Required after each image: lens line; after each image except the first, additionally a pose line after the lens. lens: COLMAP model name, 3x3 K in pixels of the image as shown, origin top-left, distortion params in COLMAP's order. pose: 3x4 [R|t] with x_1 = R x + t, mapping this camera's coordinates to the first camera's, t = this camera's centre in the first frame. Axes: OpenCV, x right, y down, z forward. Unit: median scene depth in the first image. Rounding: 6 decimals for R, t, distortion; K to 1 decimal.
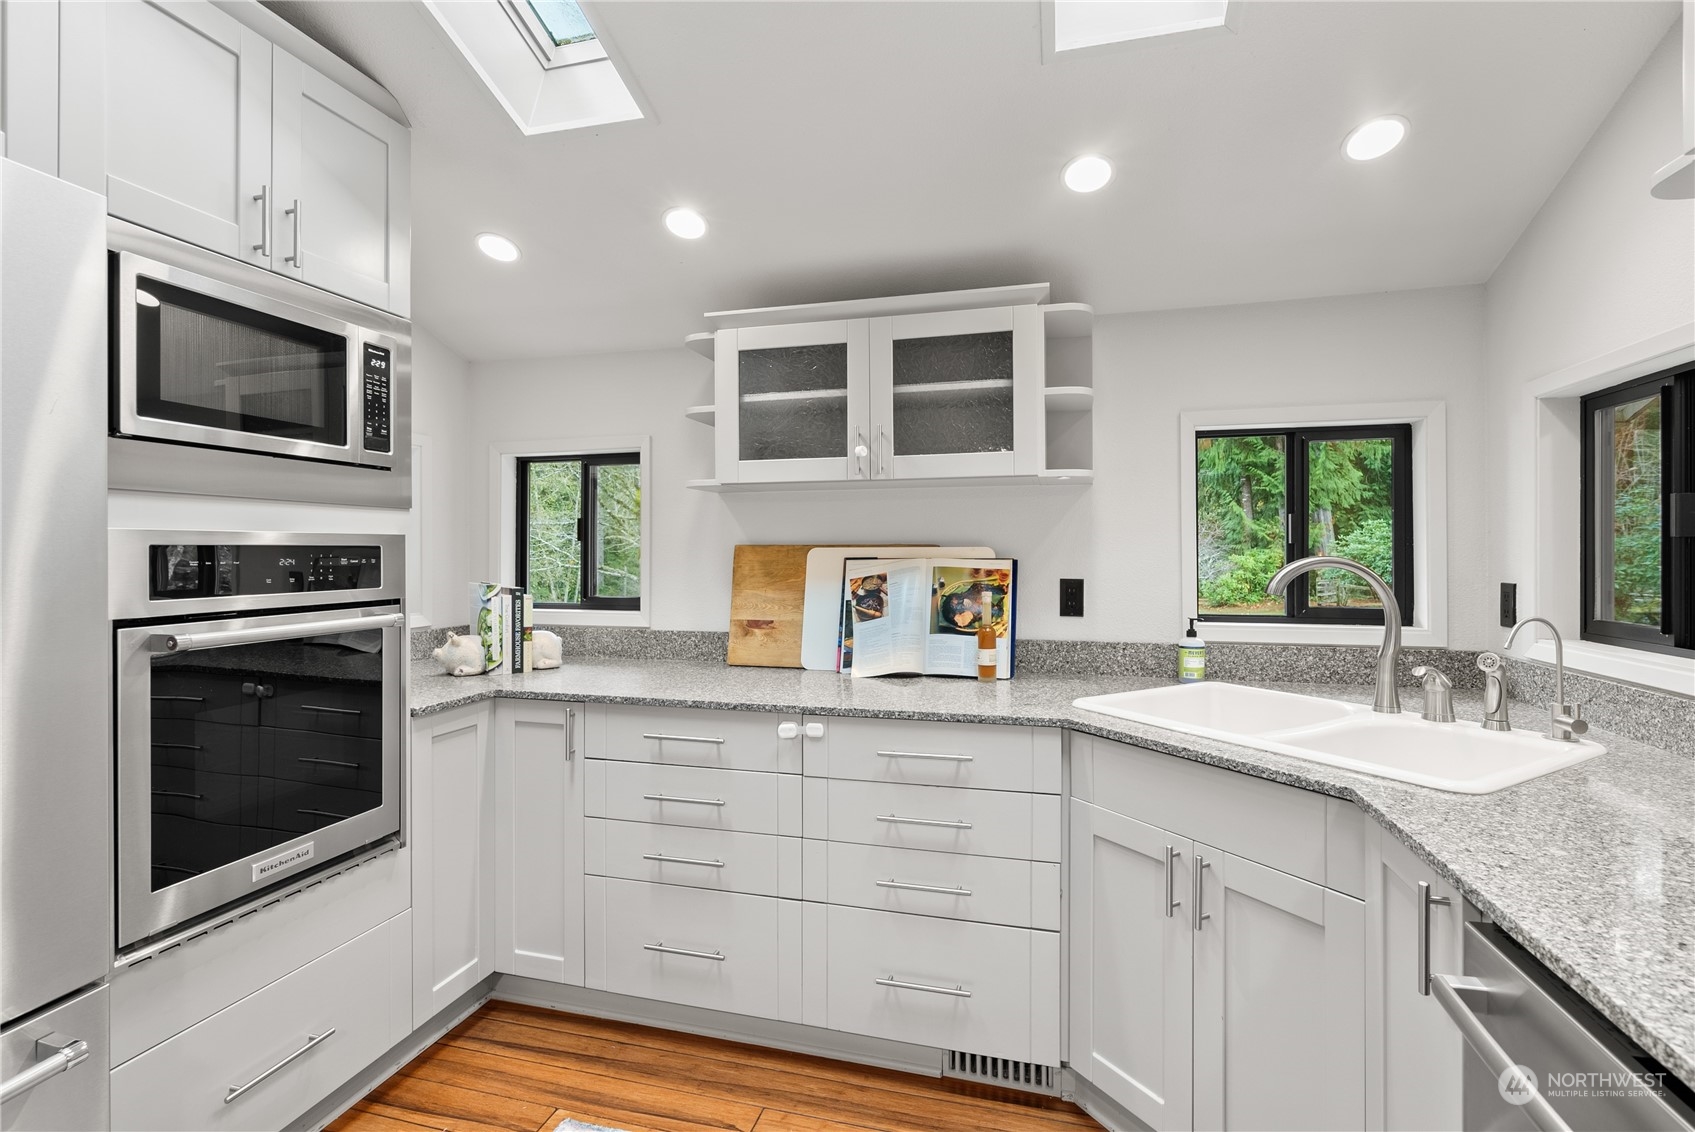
lens RADIAL K [[784.5, 0, 854.6], [0, 784.5, 551.4], [0, 0, 1]] dist [-0.005898, 0.002130]
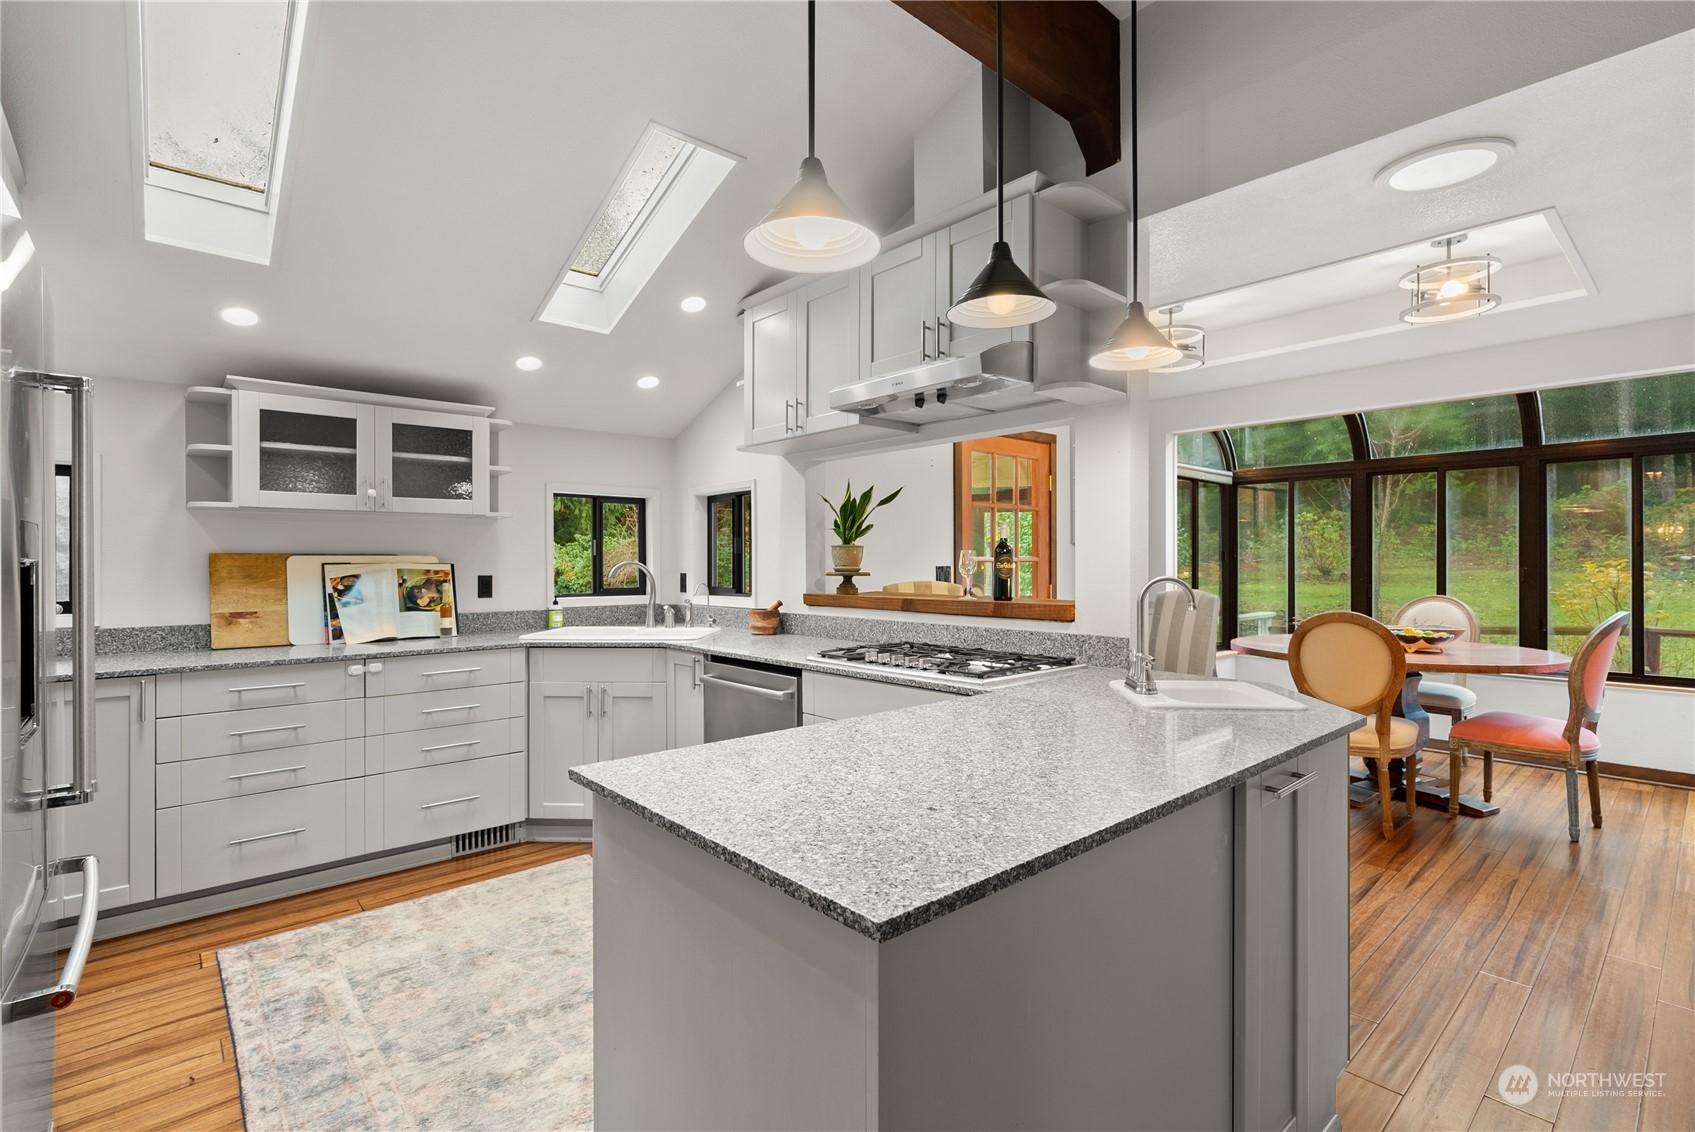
lens RADIAL K [[784.5, 0, 845.5], [0, 784.5, 564.3], [0, 0, 1]] dist [-0.005898, 0.002130]
pose [[0.551499, -0.001060, 0.834175, -0.726159], [0.002246, 0.999997, -0.000214, 0.014004], [-0.834173, 0.001991, 0.551500, -0.590061]]
